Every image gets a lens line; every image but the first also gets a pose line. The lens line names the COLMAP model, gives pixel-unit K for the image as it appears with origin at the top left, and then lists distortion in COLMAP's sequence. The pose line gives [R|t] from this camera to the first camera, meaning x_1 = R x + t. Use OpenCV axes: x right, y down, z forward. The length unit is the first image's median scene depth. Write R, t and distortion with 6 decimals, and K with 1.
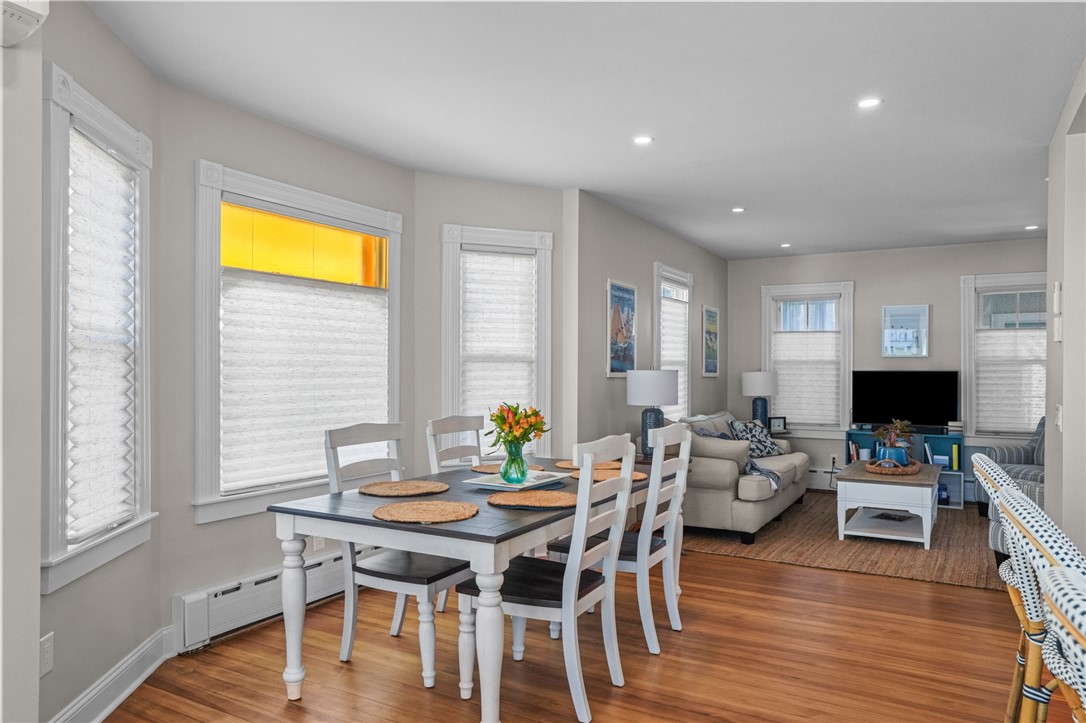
lens RADIAL K [[730.6, 0, 547.5], [0, 730.6, 371.3], [0, 0, 1]] dist [0.000288, 0.002757]
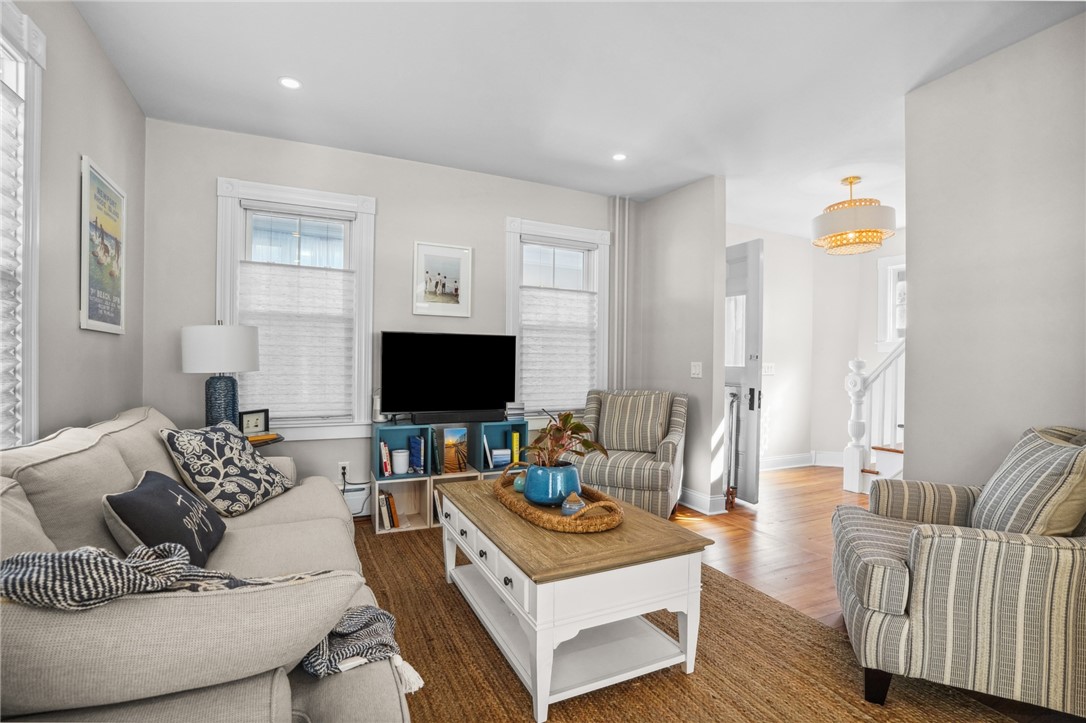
lens RADIAL K [[507.4, 0, 544.6], [0, 507.4, 366.1], [0, 0, 1]] dist [-0.072566, 0.032149]
pose [[0.565772, -0.003897, 0.824553, 0.140340], [-0.009472, 0.999892, 0.011226, 0.024530], [-0.824507, -0.014162, 0.565674, 0.658766]]
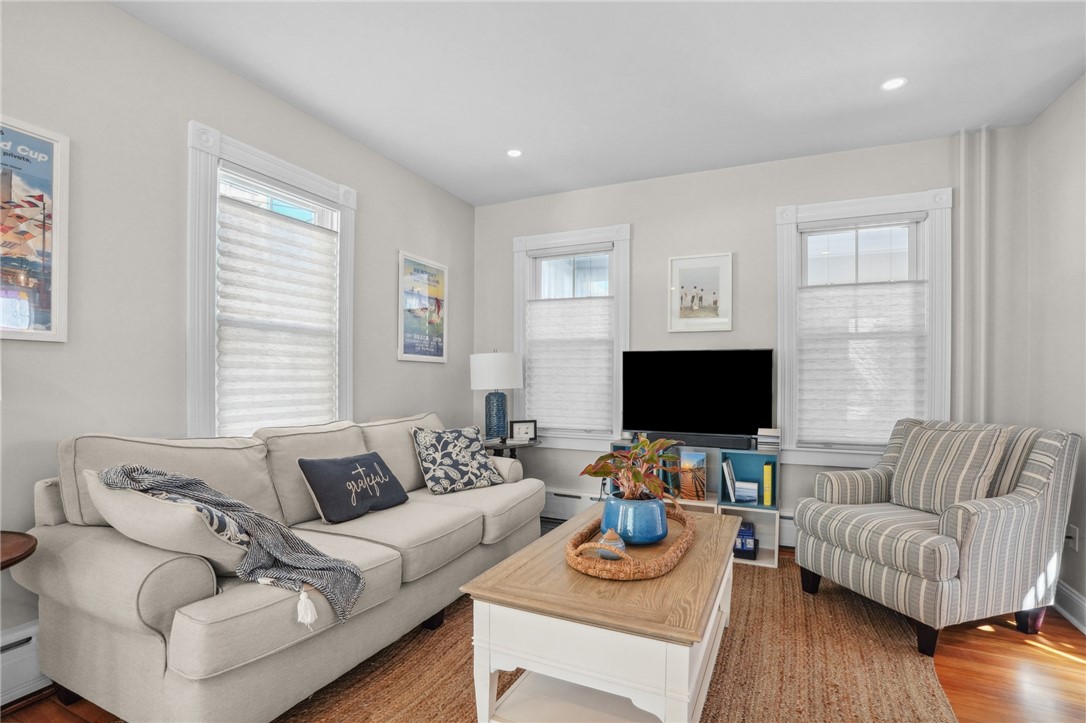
lens RADIAL K [[509.5, 0, 544.6], [0, 509.5, 382.8], [0, 0, 1]] dist [-0.043588, 0.000588]
pose [[0.996642, -0.000338, 0.081882, 0.320822], [-0.000409, 0.999959, 0.009099, 0.024789], [-0.081881, -0.009102, 0.996601, 0.565638]]
